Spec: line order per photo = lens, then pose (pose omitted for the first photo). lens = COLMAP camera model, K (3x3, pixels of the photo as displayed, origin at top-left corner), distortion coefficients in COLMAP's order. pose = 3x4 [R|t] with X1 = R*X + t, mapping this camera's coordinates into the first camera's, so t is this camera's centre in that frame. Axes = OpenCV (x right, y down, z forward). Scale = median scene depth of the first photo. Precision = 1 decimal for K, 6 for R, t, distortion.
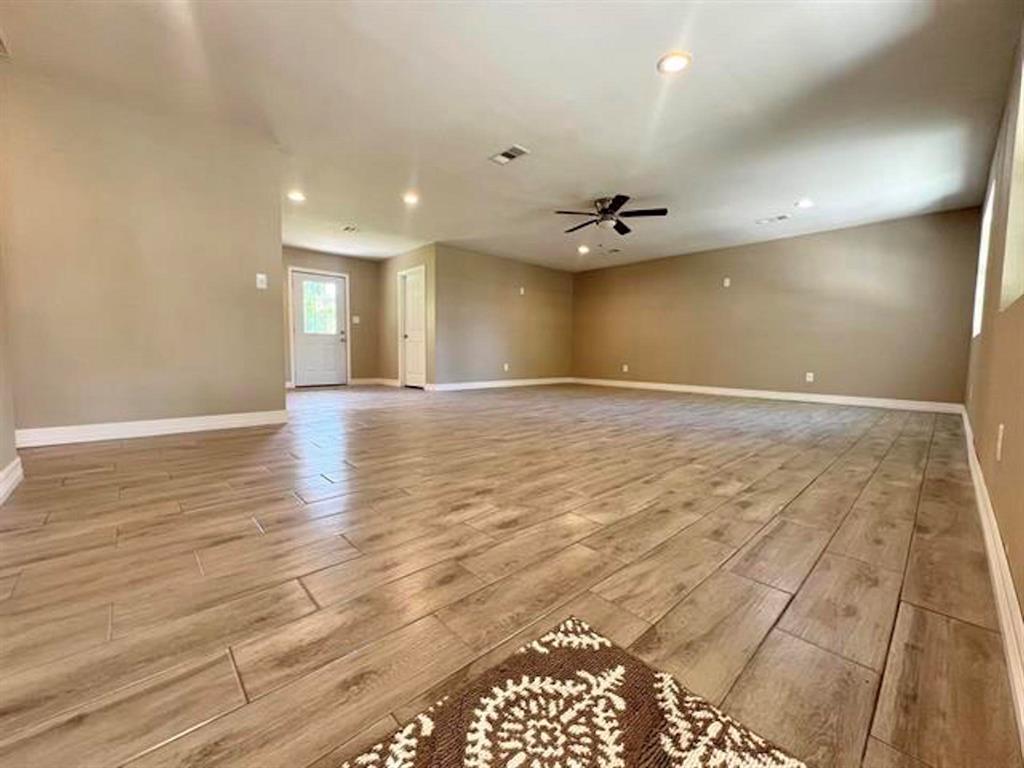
lens RADIAL K [[409.1, 0, 512.8], [0, 409.1, 383.8], [0, 0, 1]] dist [0.013396, 0.000290]
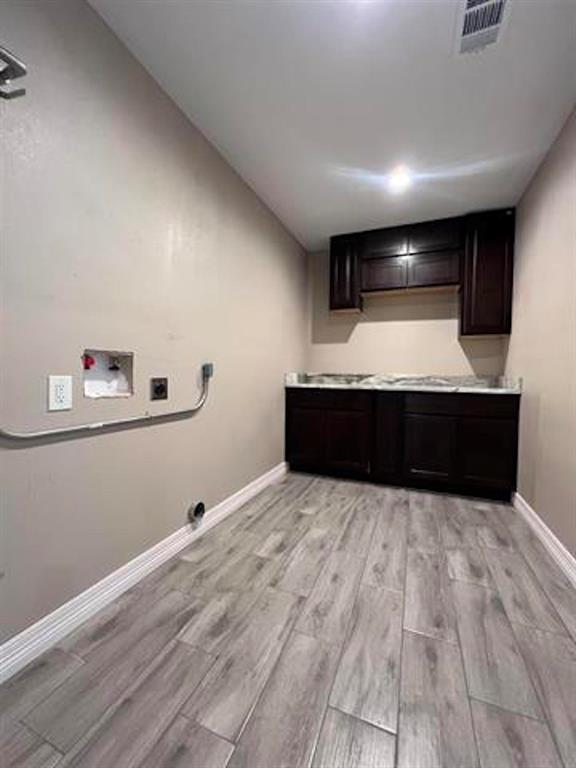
lens RADIAL K [[306.8, 0, 288.3], [0, 306.8, 386.4], [0, 0, 1]] dist [0.013396, 0.000290]
pose [[-0.907631, -0.001989, -0.419765, 0.649365], [-0.045246, 0.994626, 0.093119, -0.262818], [0.417324, 0.103510, -0.902843, 1.588275]]
